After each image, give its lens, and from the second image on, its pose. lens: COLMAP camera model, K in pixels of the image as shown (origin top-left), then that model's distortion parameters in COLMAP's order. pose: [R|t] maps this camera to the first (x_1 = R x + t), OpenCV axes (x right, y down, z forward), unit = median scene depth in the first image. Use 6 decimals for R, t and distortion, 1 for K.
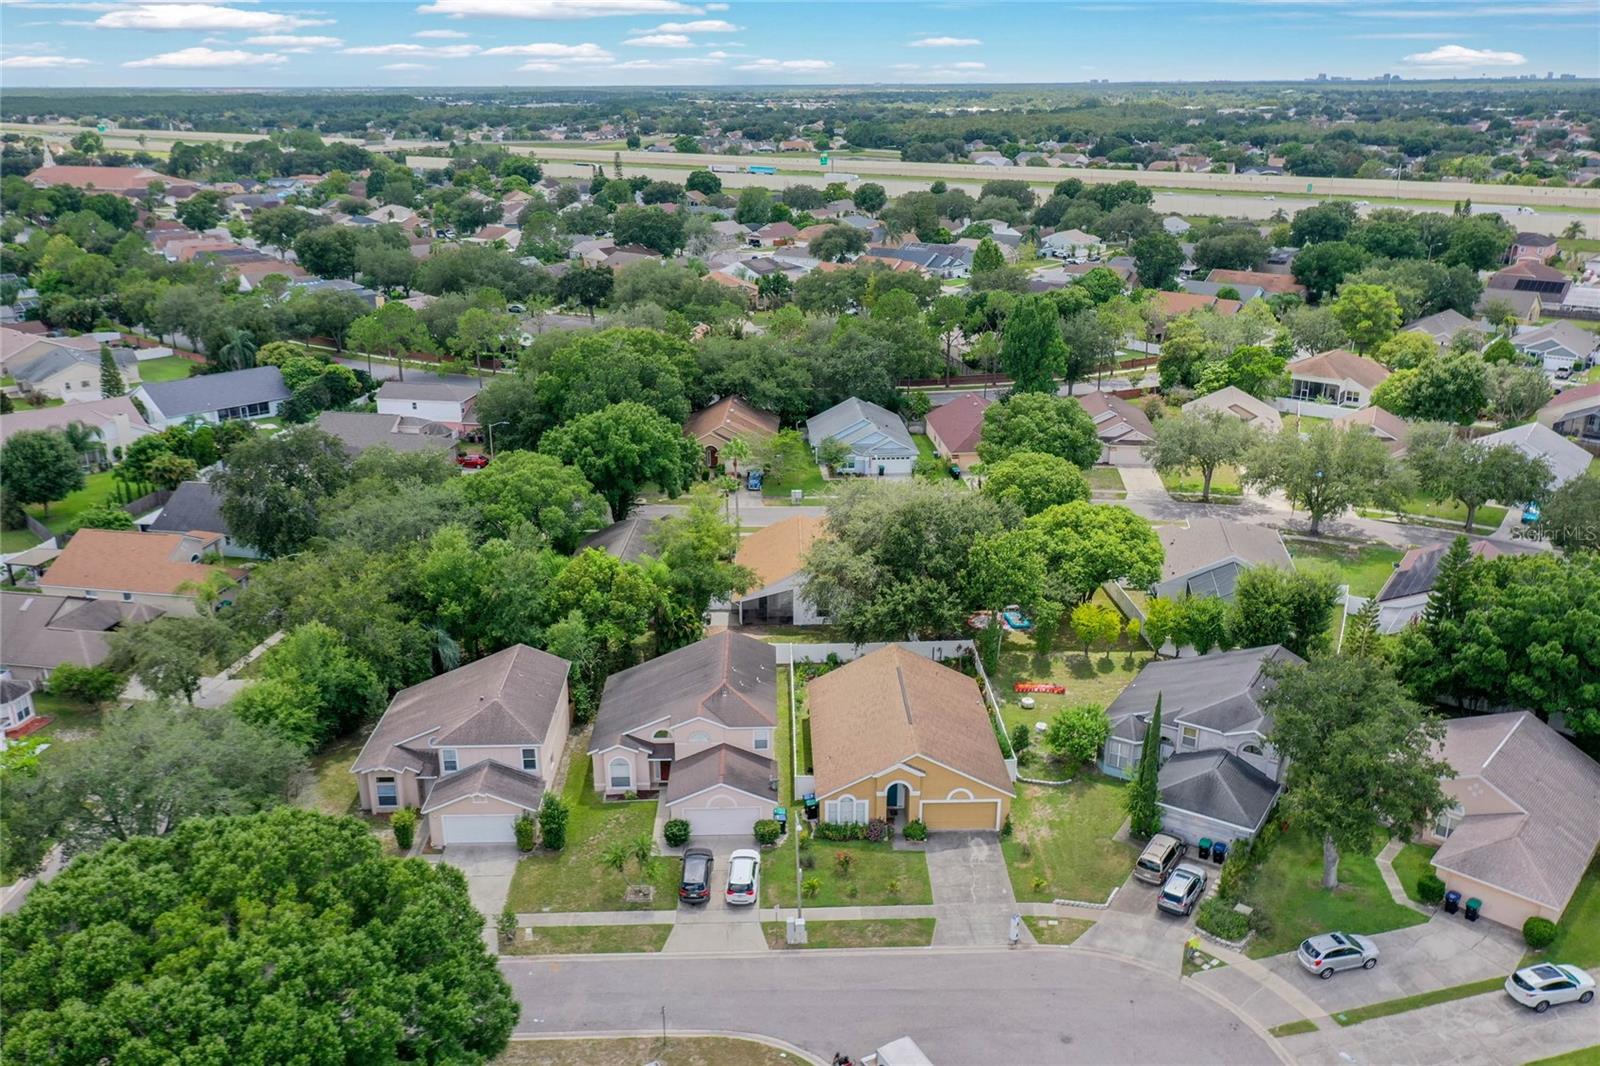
lens RADIAL K [[1263.9, 0, 797.7], [0, 1263.9, 538.2], [0, 0, 1]] dist [0.011251, 0.000228]
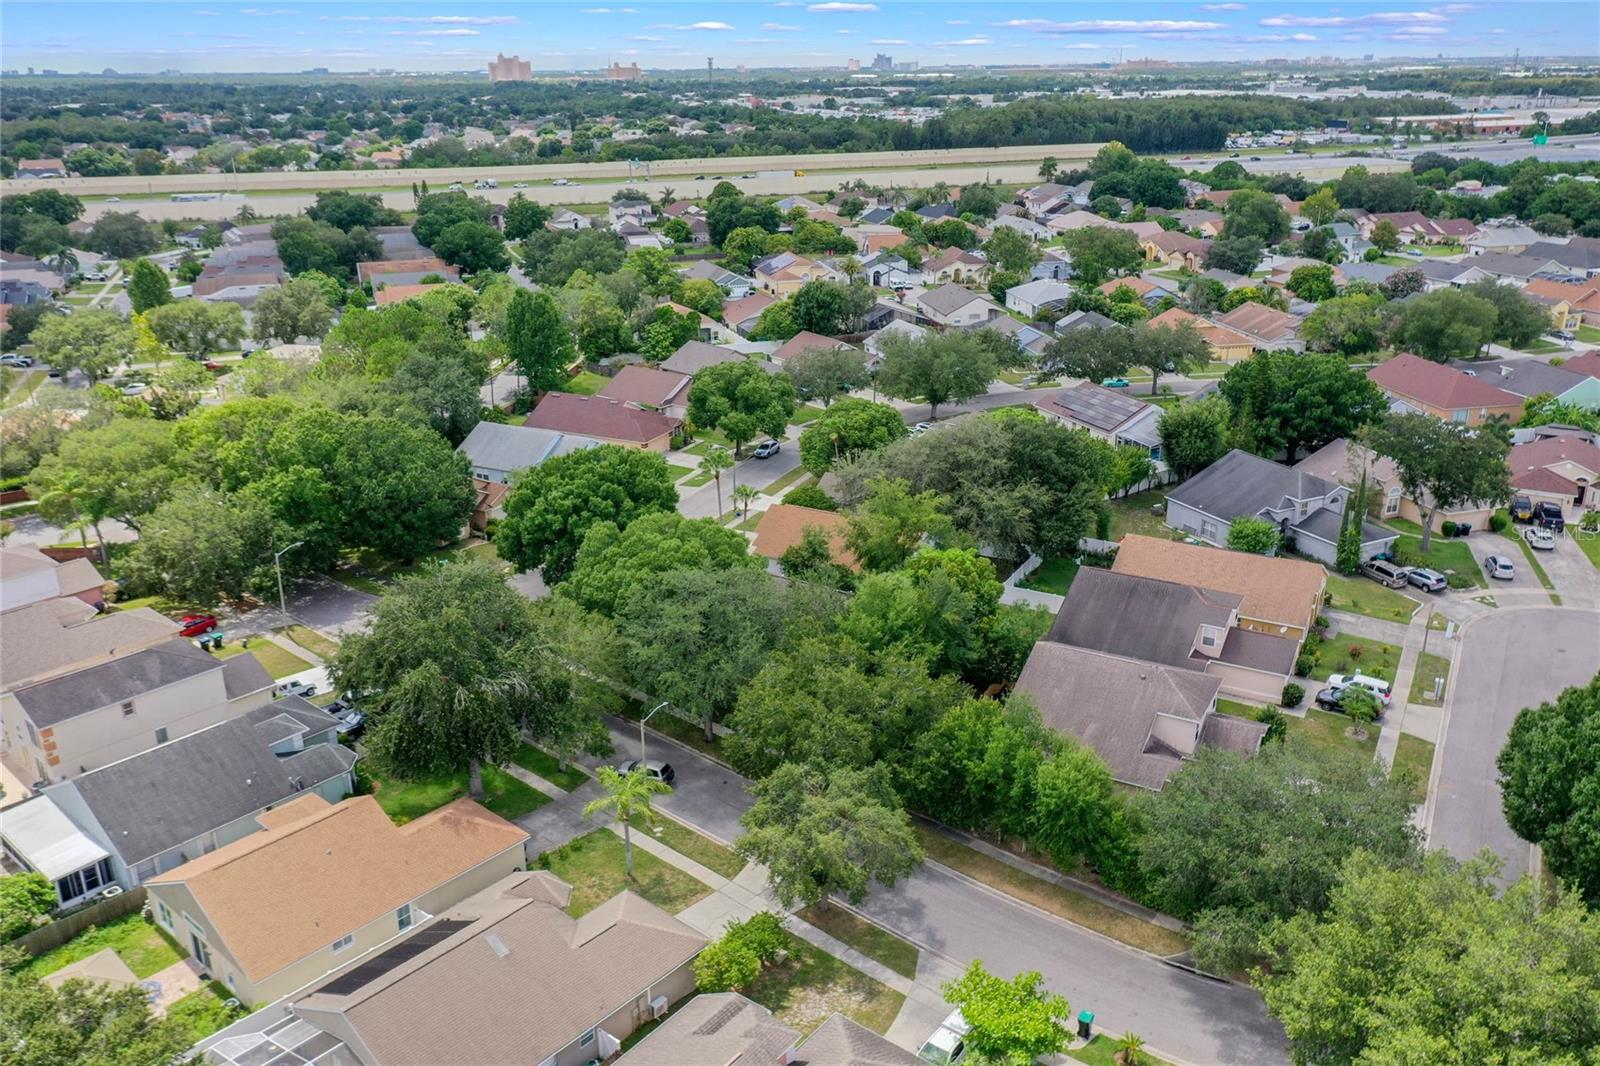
lens RADIAL K [[1263.9, 0, 798.4], [0, 1263.9, 531.5], [0, 0, 1]] dist [0.011251, 0.000228]
pose [[0.508381, -0.296038, 0.808647, -0.616236], [0.297574, 0.941596, 0.157630, -0.117236], [-0.808083, 0.160497, 0.566782, 0.333787]]
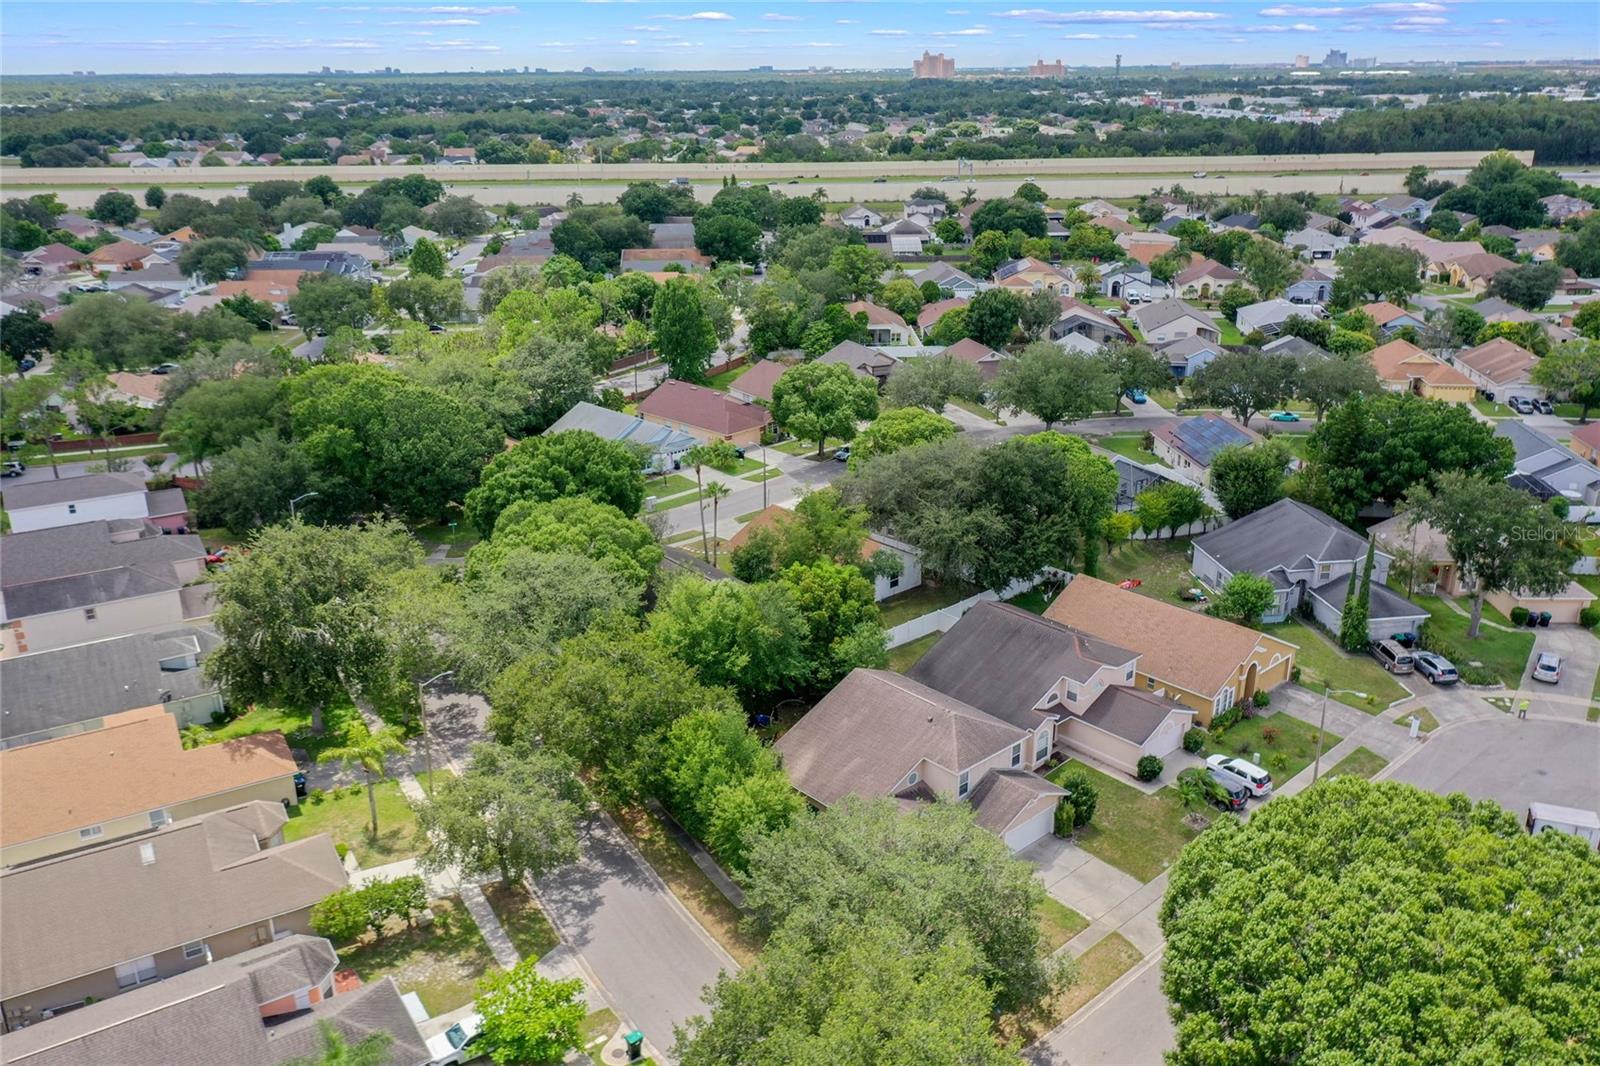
lens RADIAL K [[1263.9, 0, 798.5], [0, 1263.9, 533.9], [0, 0, 1]] dist [0.011251, 0.000228]
pose [[0.754574, -0.227305, 0.615589, -0.463659], [0.226046, 0.970714, 0.081353, -0.057215], [-0.616053, 0.077765, 0.783857, 0.159651]]
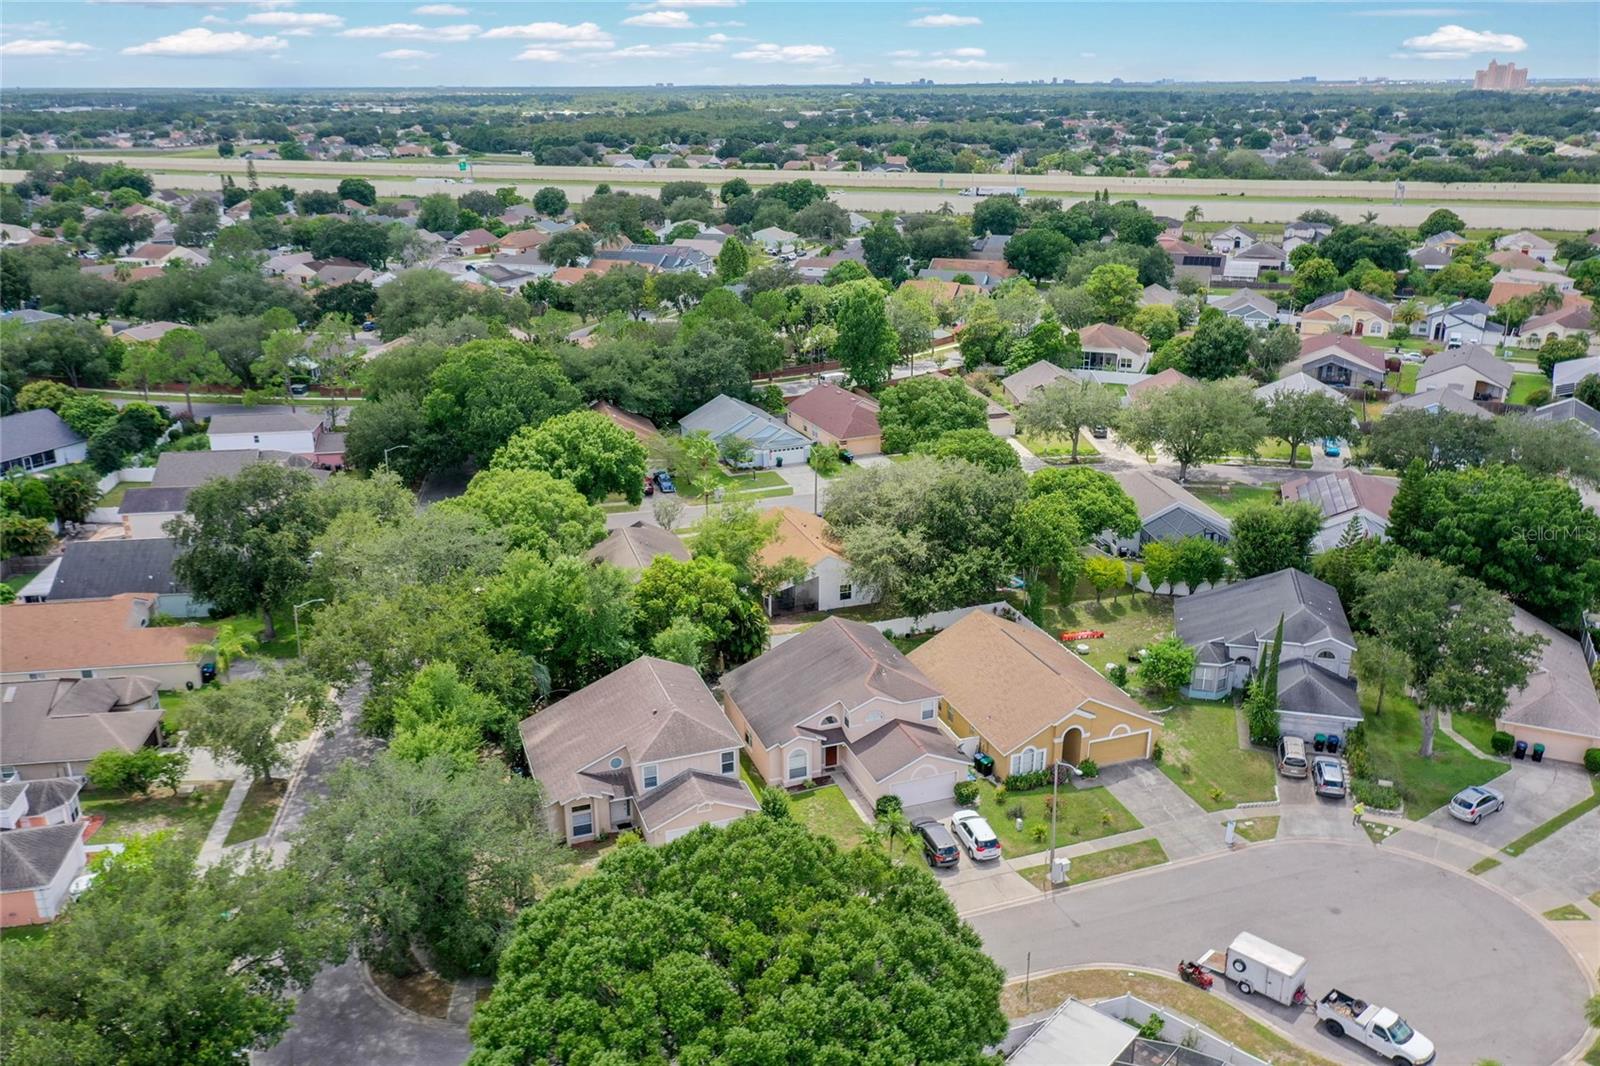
lens RADIAL K [[1263.9, 0, 798.9], [0, 1263.9, 537.5], [0, 0, 1]] dist [0.011251, 0.000228]
pose [[0.948015, -0.107144, 0.299647, -0.223117], [0.107917, 0.994061, 0.014021, -0.004920], [-0.299369, 0.019045, 0.953947, 0.014051]]
